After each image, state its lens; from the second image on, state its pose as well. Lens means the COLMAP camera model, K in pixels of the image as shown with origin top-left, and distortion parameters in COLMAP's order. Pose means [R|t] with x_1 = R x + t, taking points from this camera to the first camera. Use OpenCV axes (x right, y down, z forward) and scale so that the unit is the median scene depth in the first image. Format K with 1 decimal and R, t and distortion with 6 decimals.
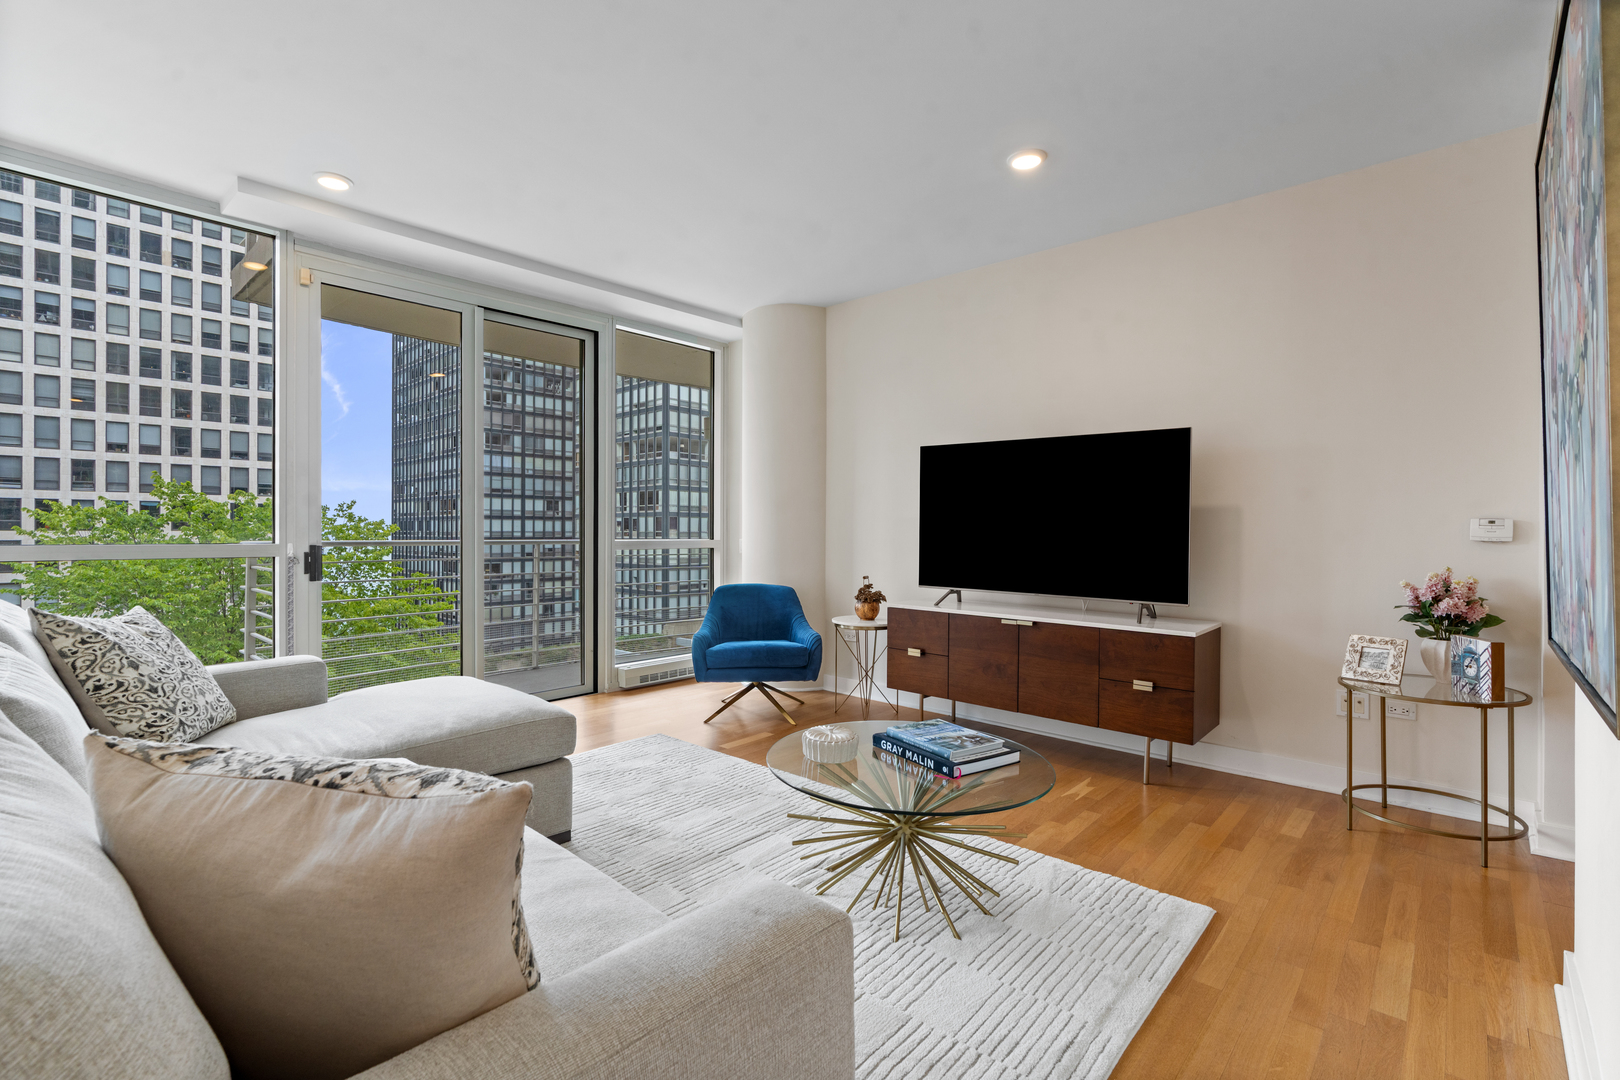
lens RADIAL K [[744.1, 0, 805.7], [0, 744.1, 533.9], [0, 0, 1]] dist [0.003833, 0.000609]
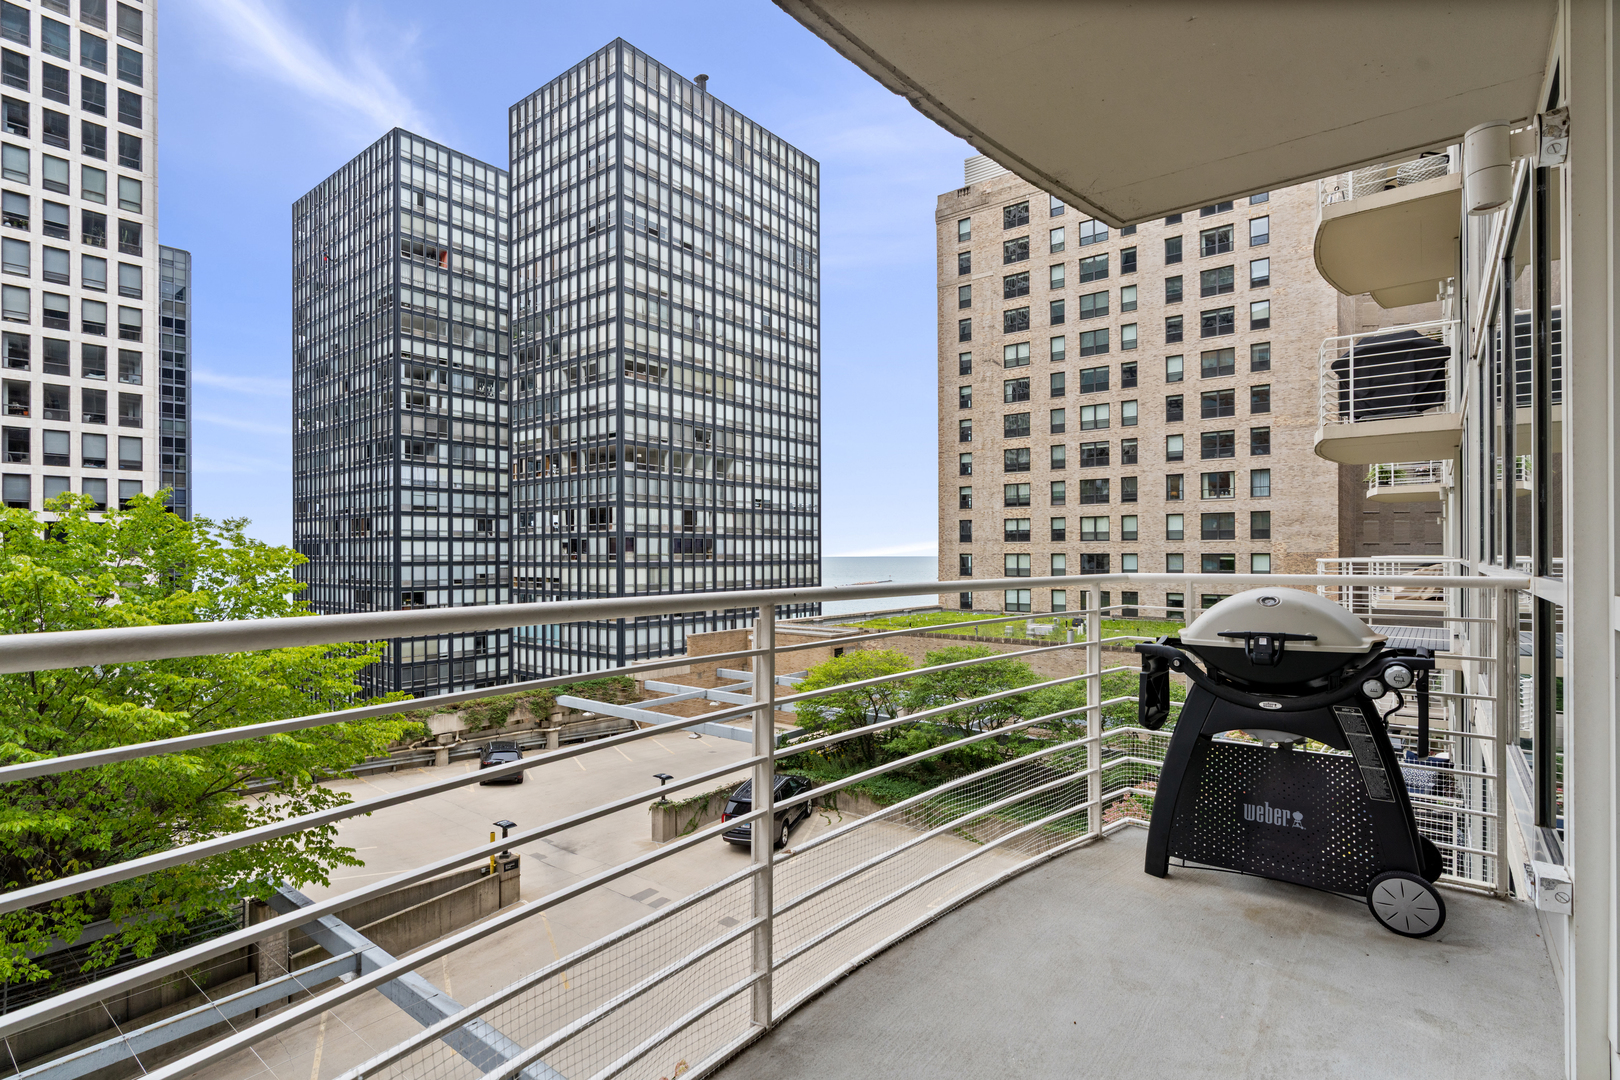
lens RADIAL K [[770.7, 0, 800.6], [0, 770.7, 554.2], [0, 0, 1]] dist [-0.009061, -0.000158]
pose [[0.997302, -0.006507, 0.073117, -0.068118], [0.006413, 0.999978, 0.001523, -0.004795], [-0.073125, -0.001050, 0.997322, 0.133728]]
